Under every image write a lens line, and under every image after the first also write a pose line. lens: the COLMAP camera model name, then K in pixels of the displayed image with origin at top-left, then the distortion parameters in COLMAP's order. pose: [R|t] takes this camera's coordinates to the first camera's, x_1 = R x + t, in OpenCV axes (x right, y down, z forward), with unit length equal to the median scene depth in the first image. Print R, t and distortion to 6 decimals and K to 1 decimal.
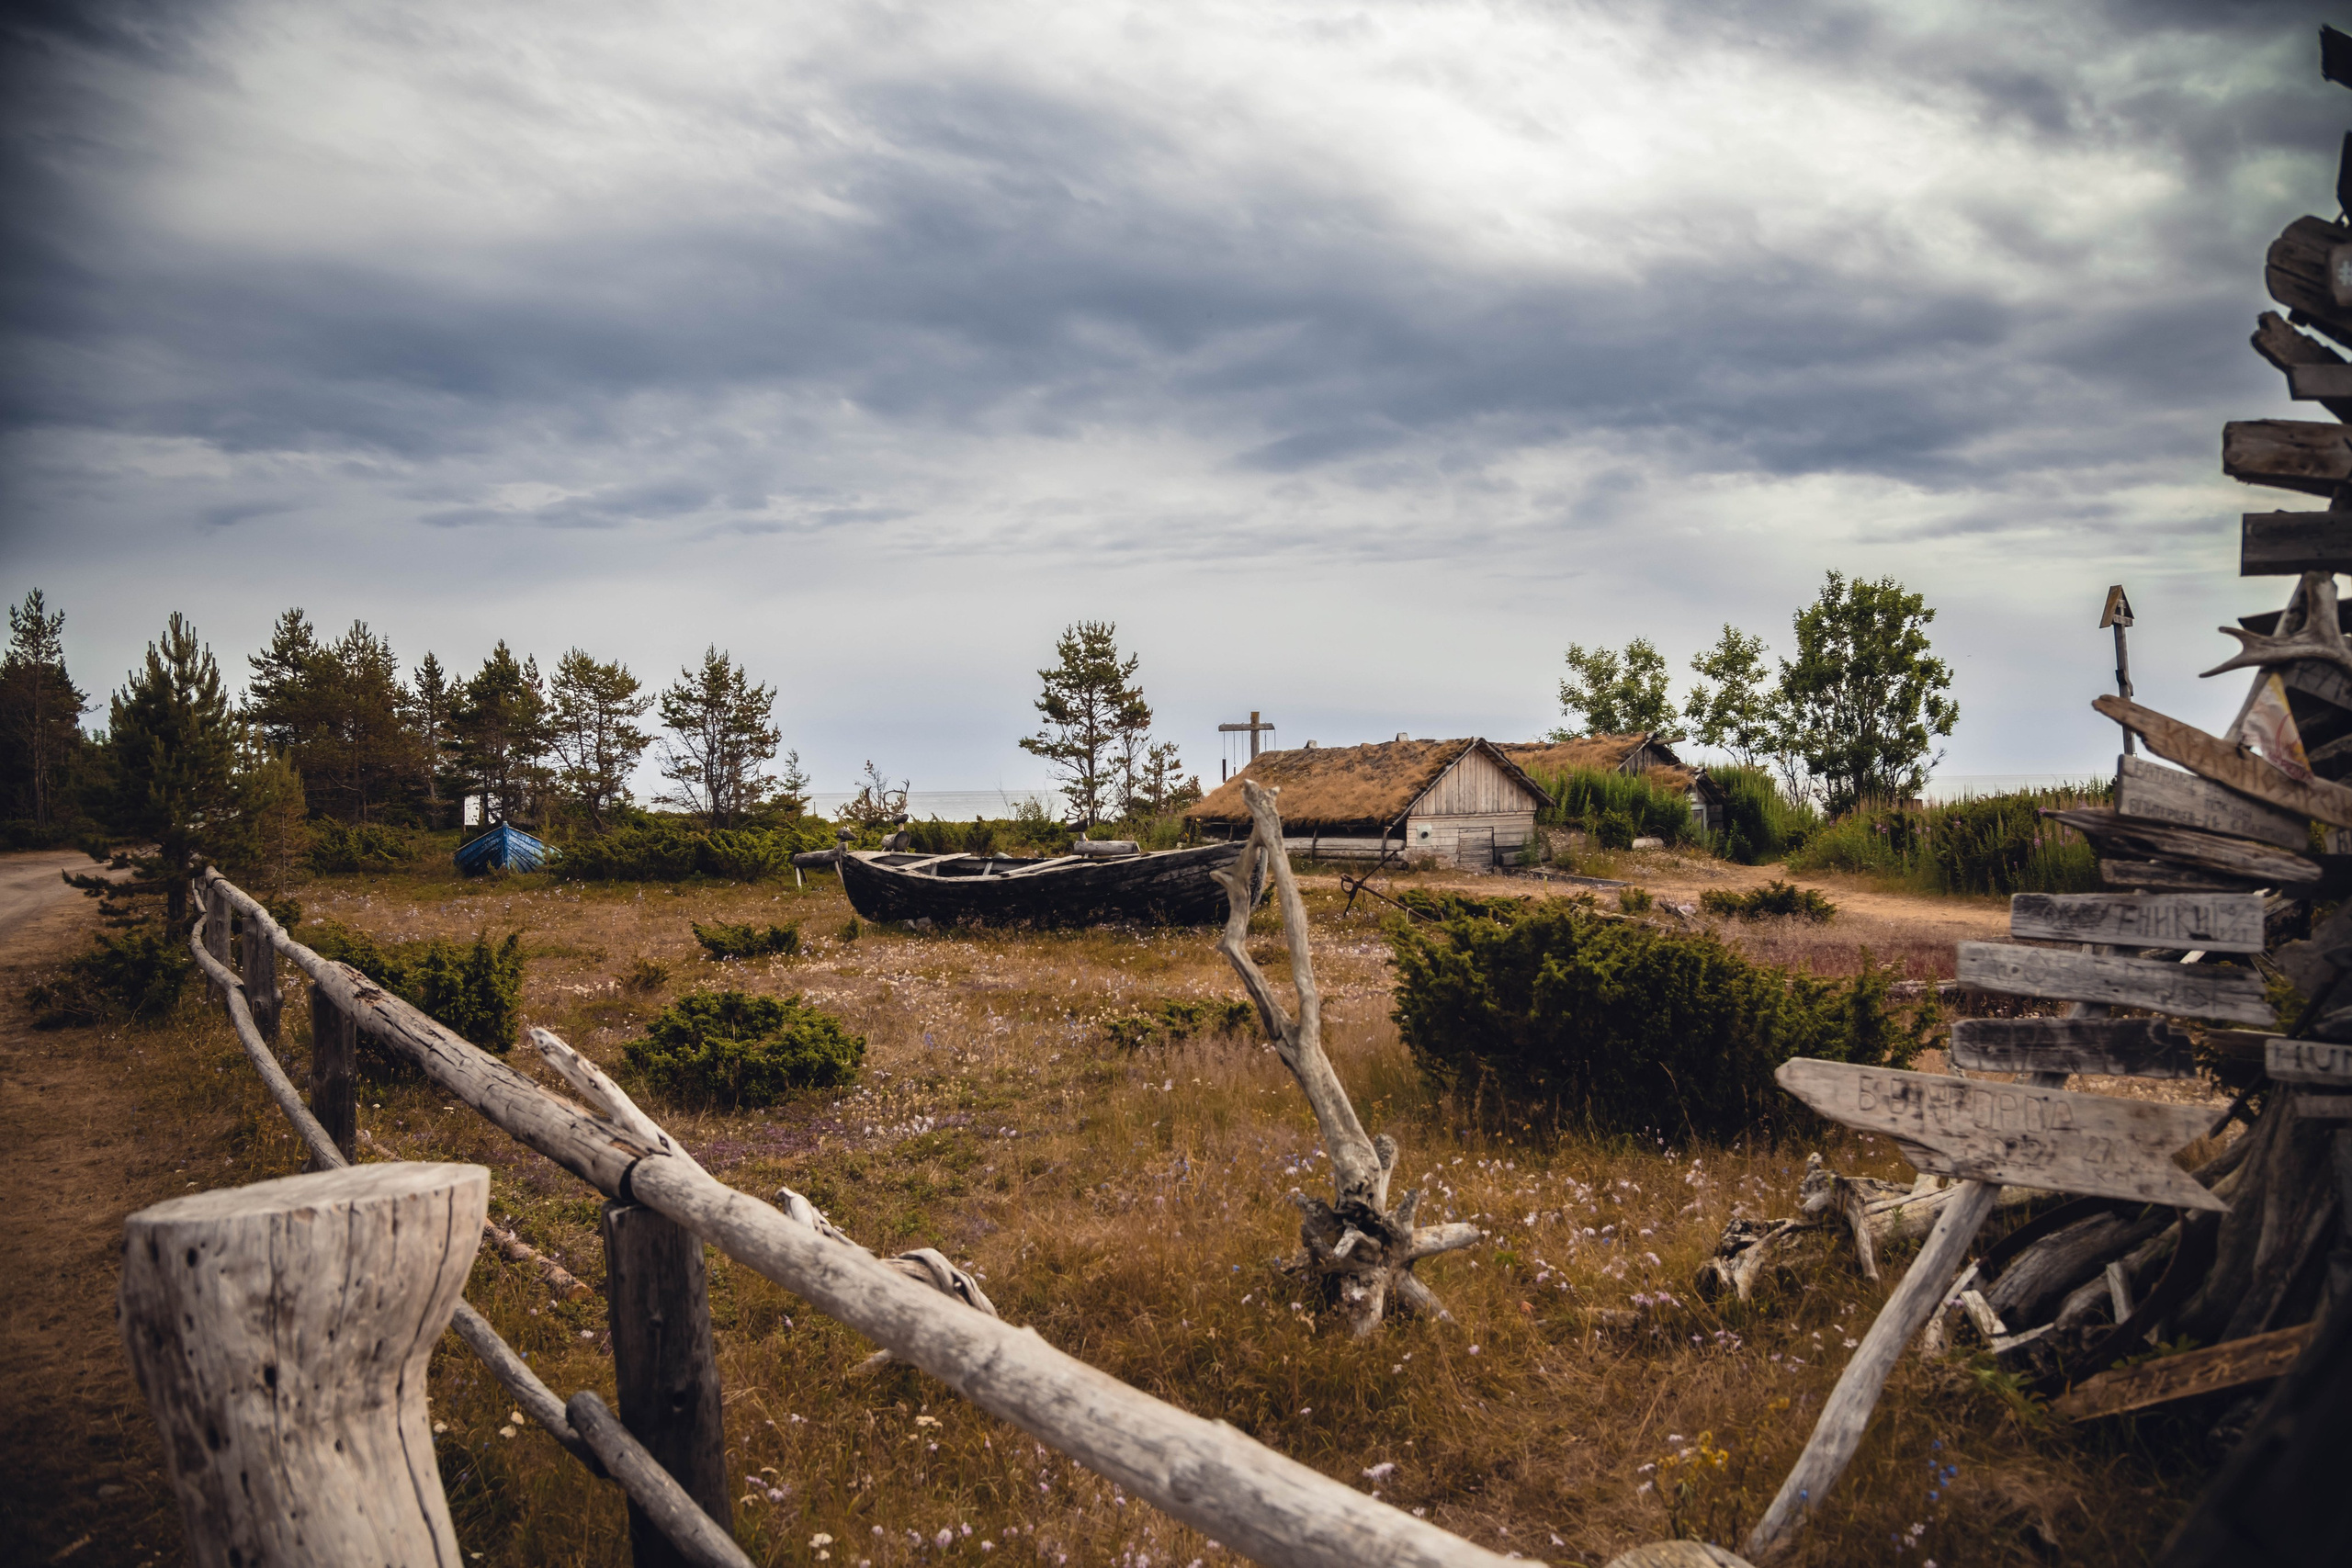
lens RADIAL K [[1614.6, 0, 1177.9], [0, 1614.6, 779.6], [0, 0, 1]] dist [-0.001135, -0.000047]
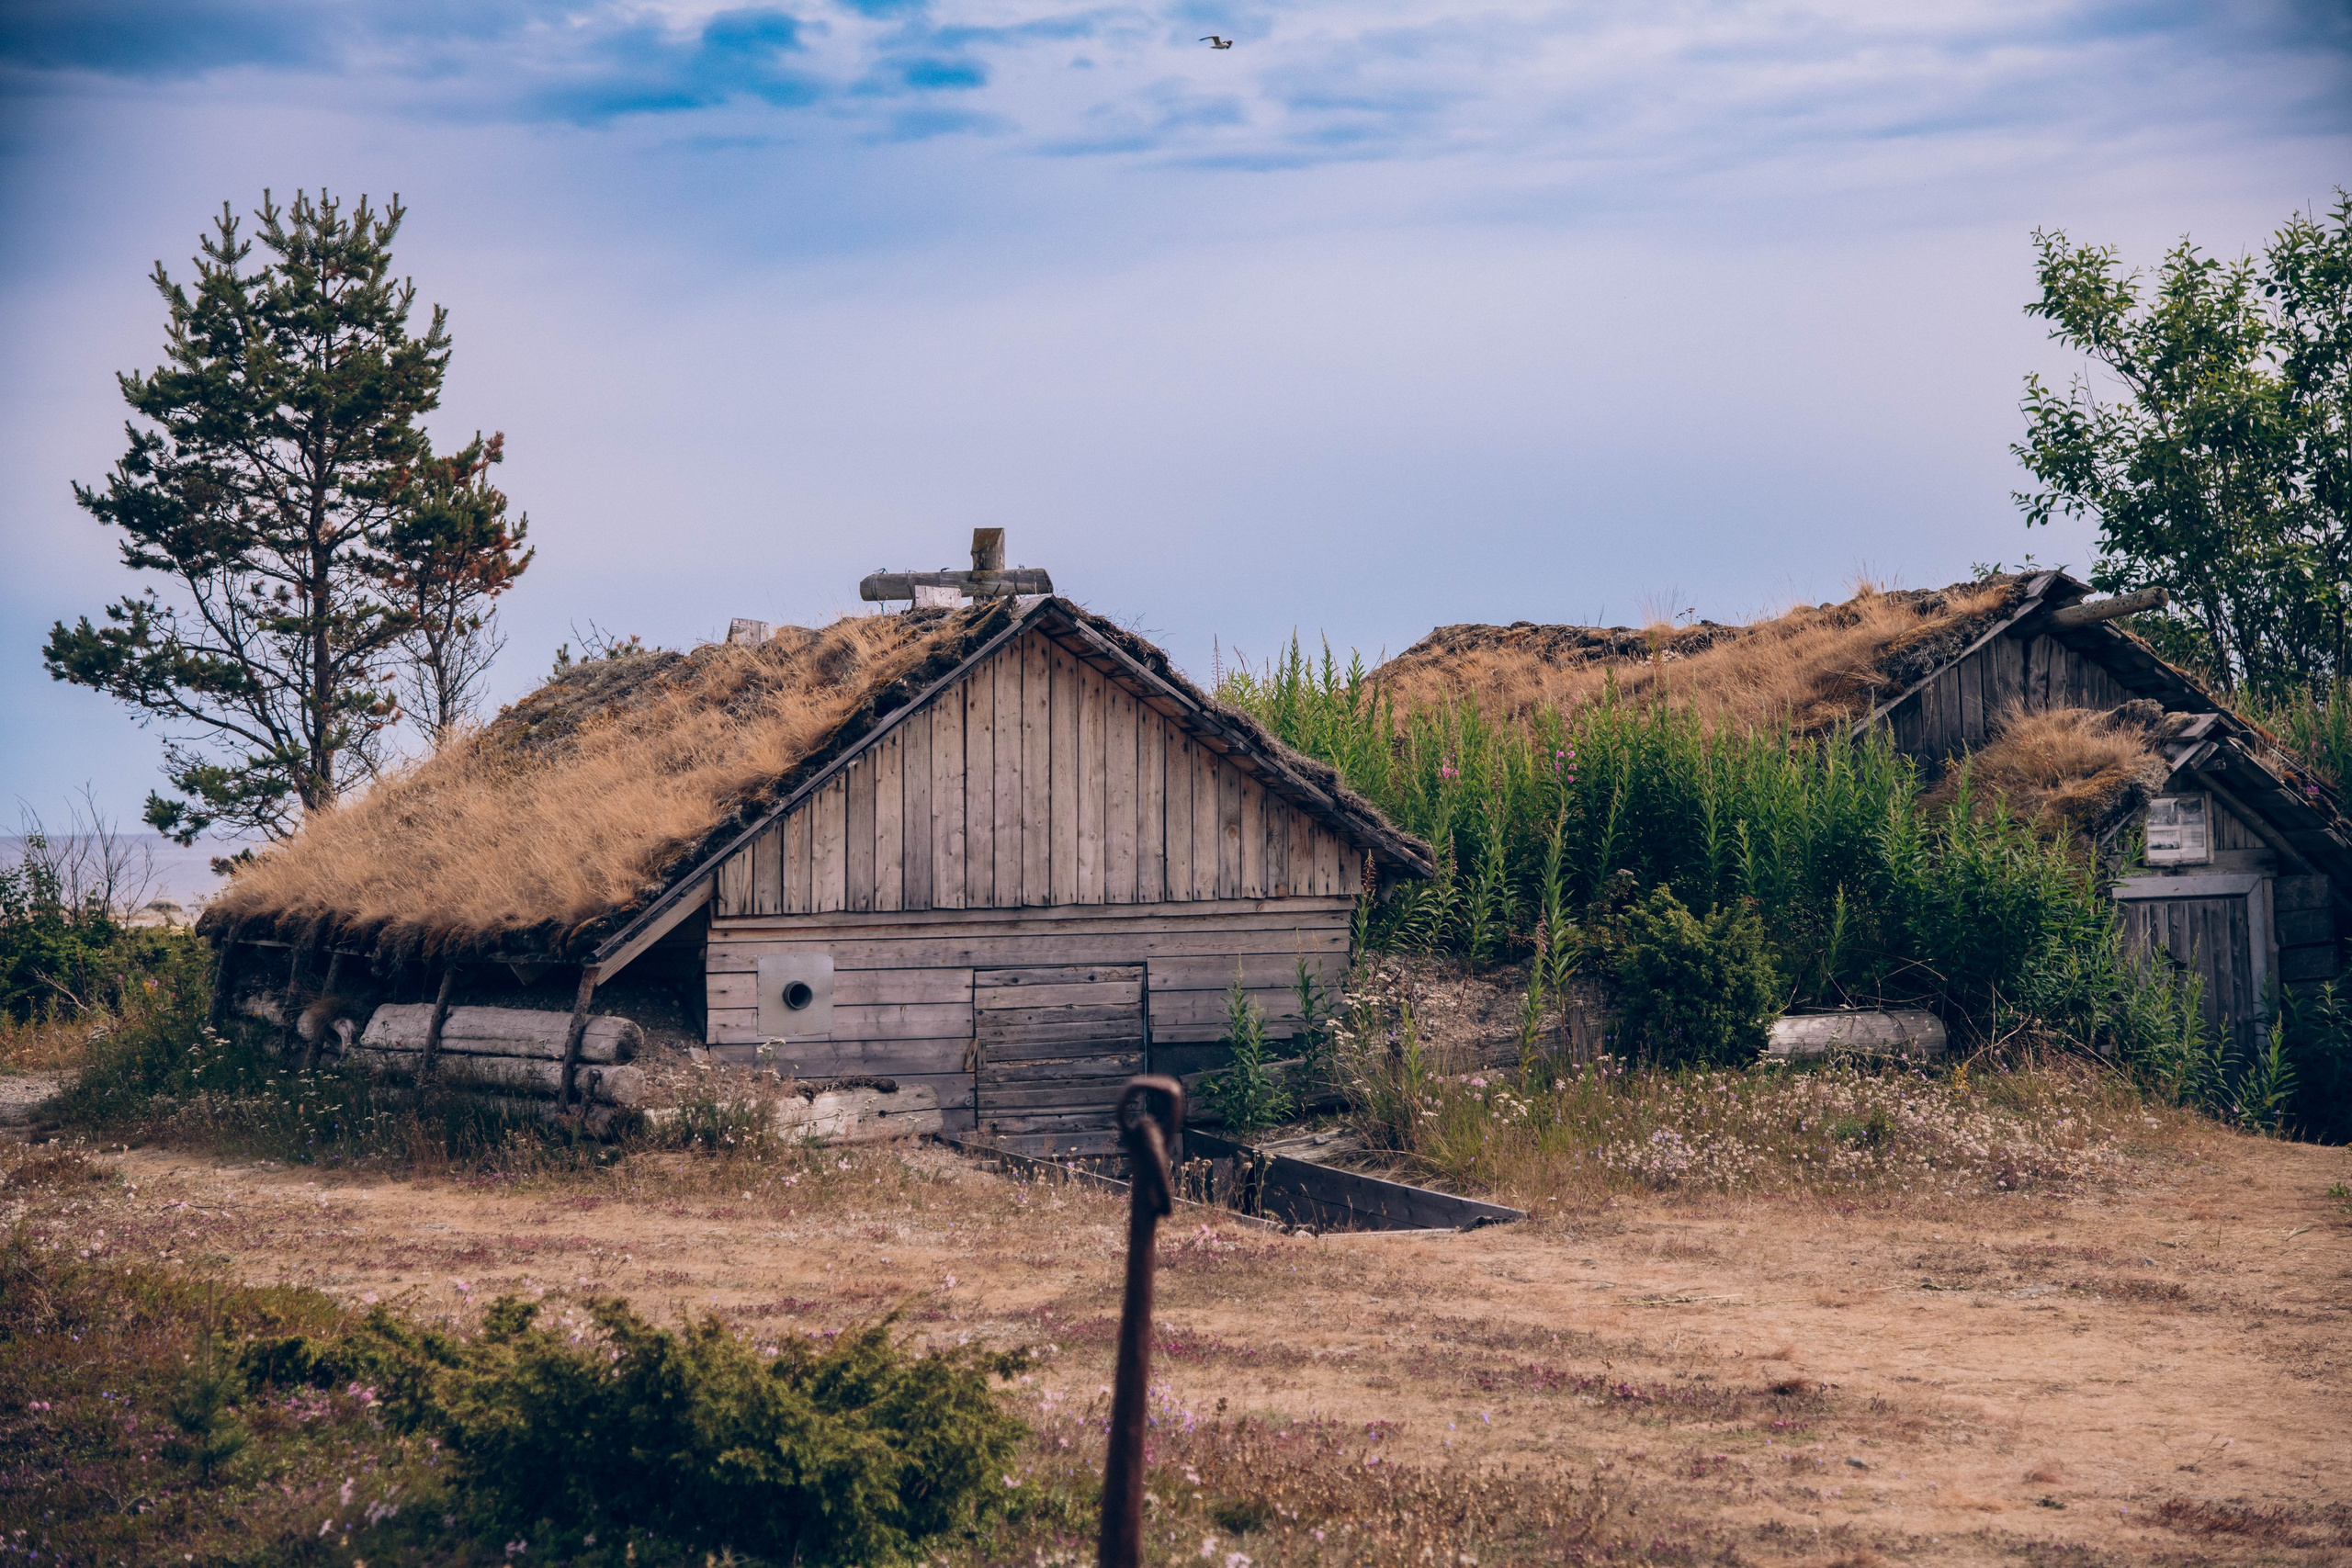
lens RADIAL K [[5164.9, 0, 1174.7], [0, 5164.9, 781.7], [0, 0, 1]] dist [0.301224, 0.000000]
pose [[0.989549, -0.002097, -0.144181, 0.306524], [0.001693, 0.999994, -0.002924, 0.004297], [0.144187, 0.002650, 0.989547, 0.228250]]
